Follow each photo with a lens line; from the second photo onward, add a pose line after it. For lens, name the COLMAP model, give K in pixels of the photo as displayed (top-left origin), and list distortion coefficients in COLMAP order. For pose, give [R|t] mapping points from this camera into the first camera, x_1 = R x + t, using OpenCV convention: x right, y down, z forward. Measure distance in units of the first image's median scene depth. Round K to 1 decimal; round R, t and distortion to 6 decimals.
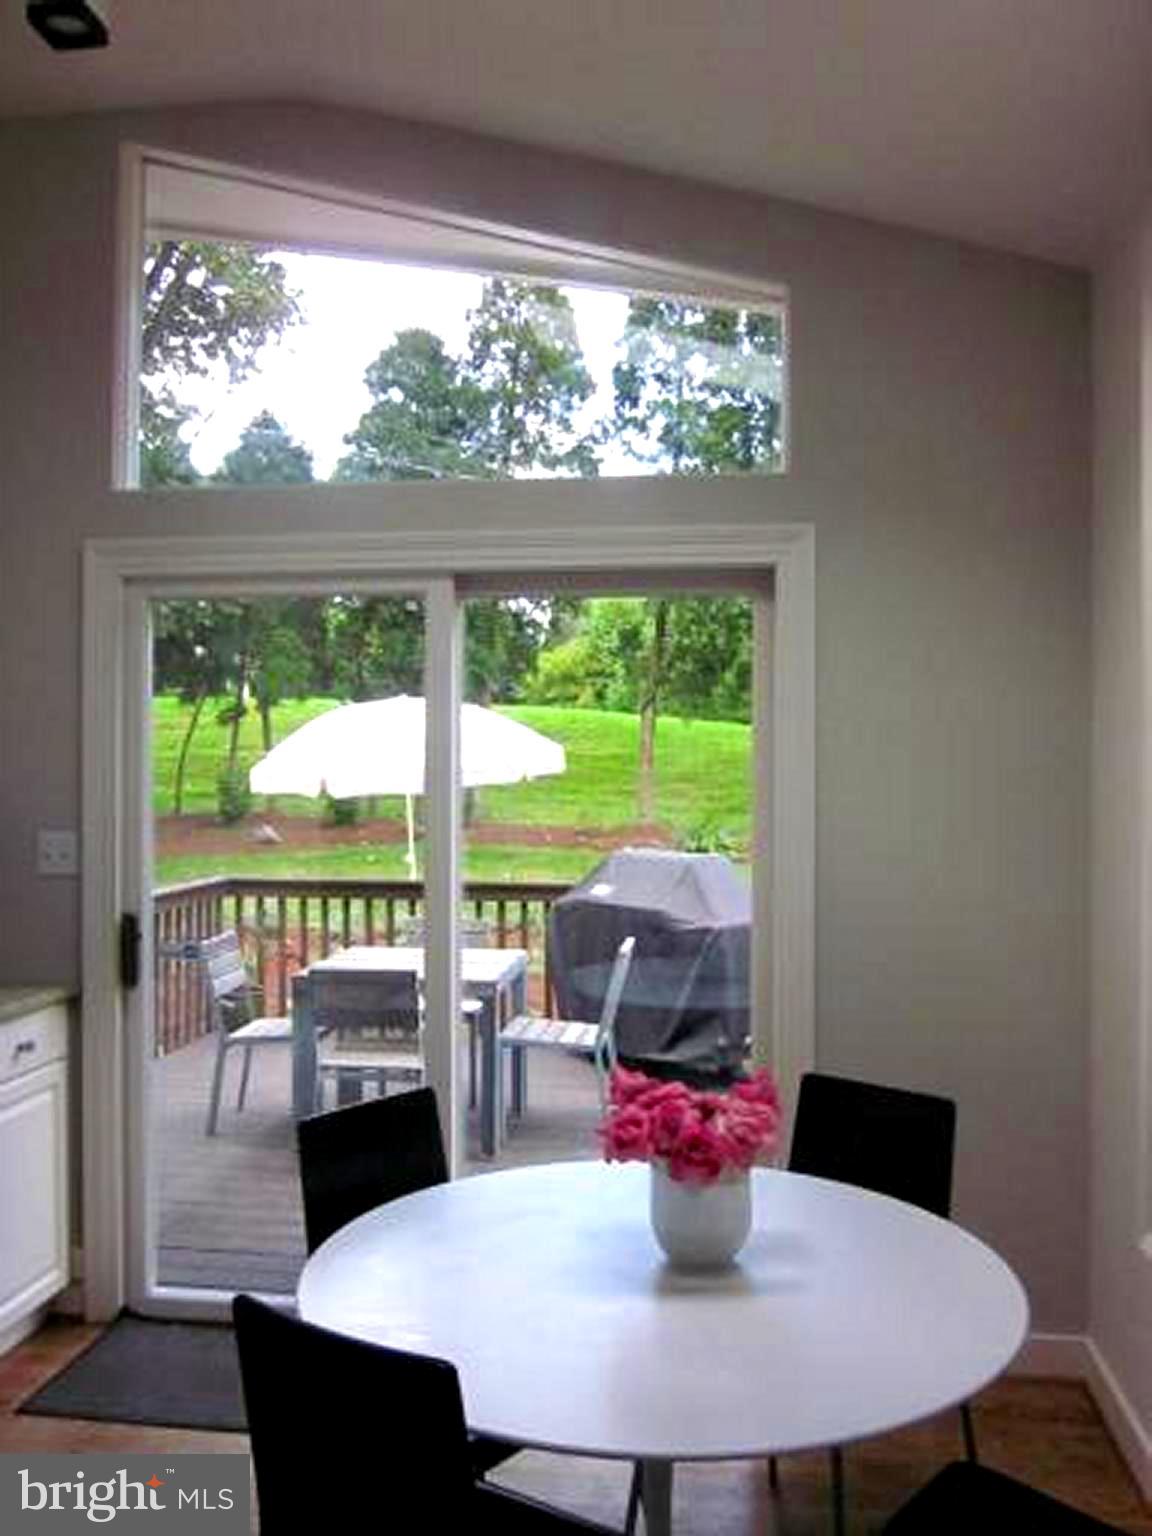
lens RADIAL K [[1301.4, 0, 576.0], [0, 1301.4, 768.0], [0, 0, 1]] dist [0.010057, -0.049256]
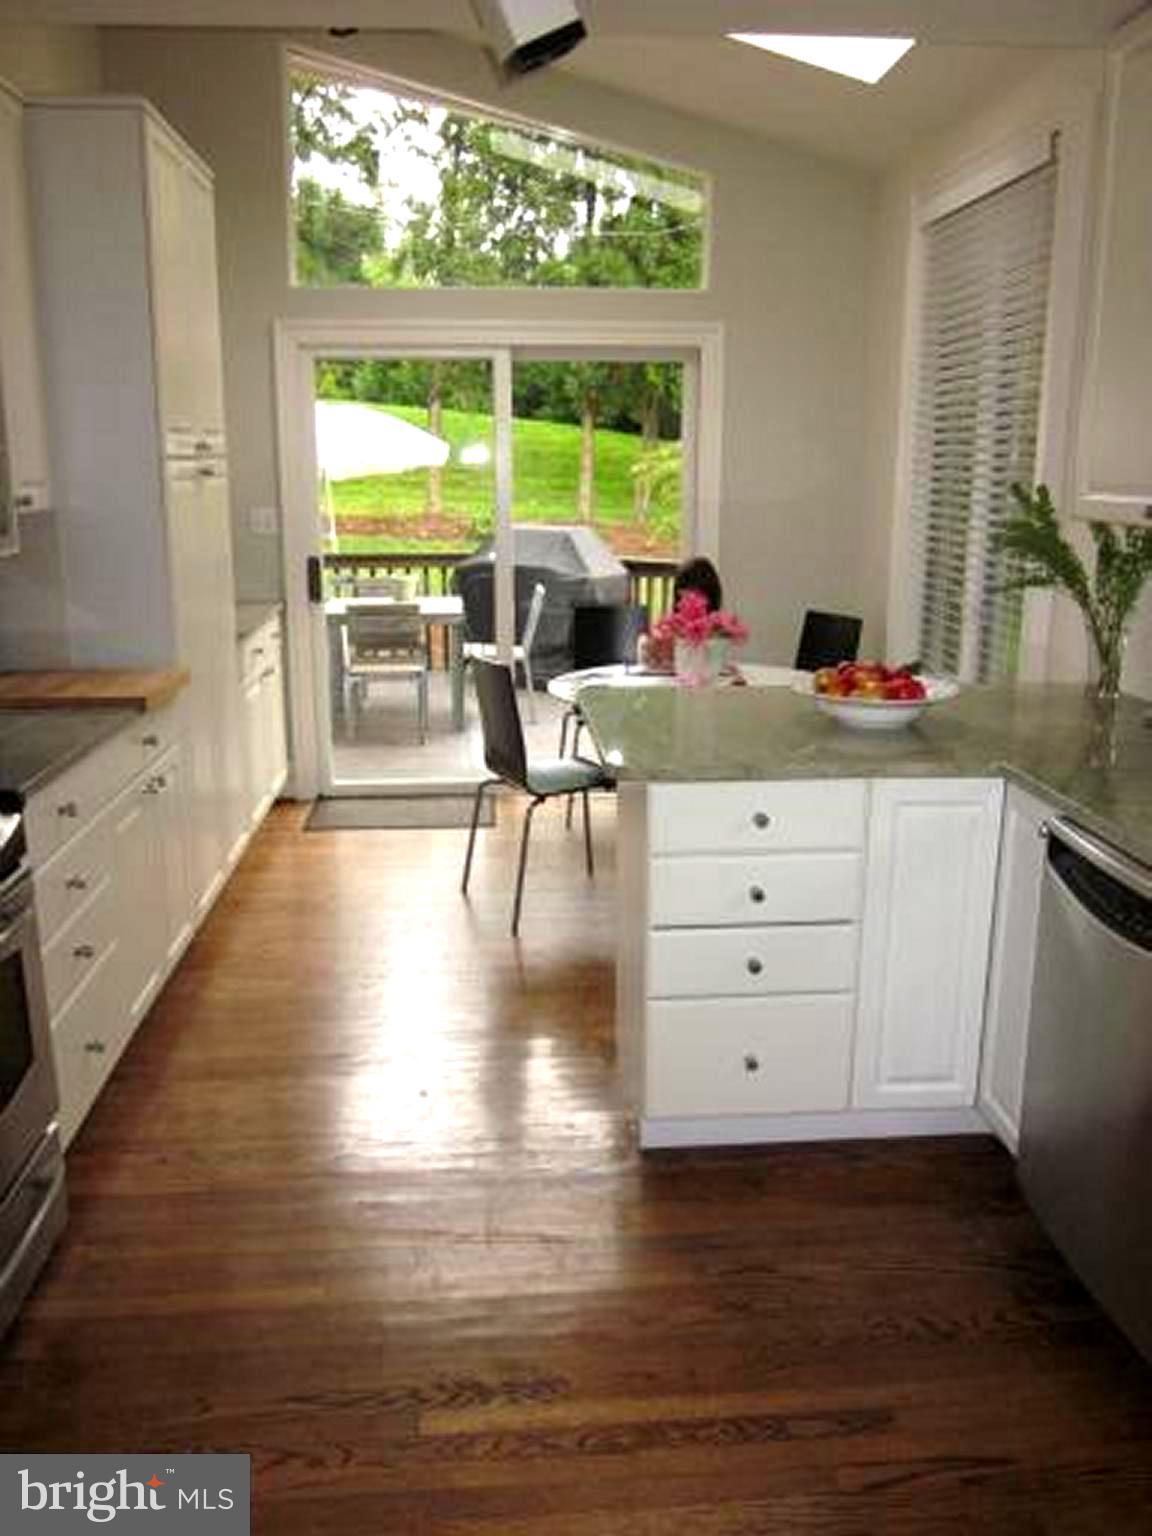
lens RADIAL K [[1301.4, 0, 576.0], [0, 1301.4, 768.0], [0, 0, 1]] dist [0.010057, -0.049256]
pose [[0.978217, -0.051310, 0.201143, -0.065394], [0.003305, 0.972698, 0.232052, -0.001903], [-0.207558, -0.226333, 0.951679, -0.126055]]
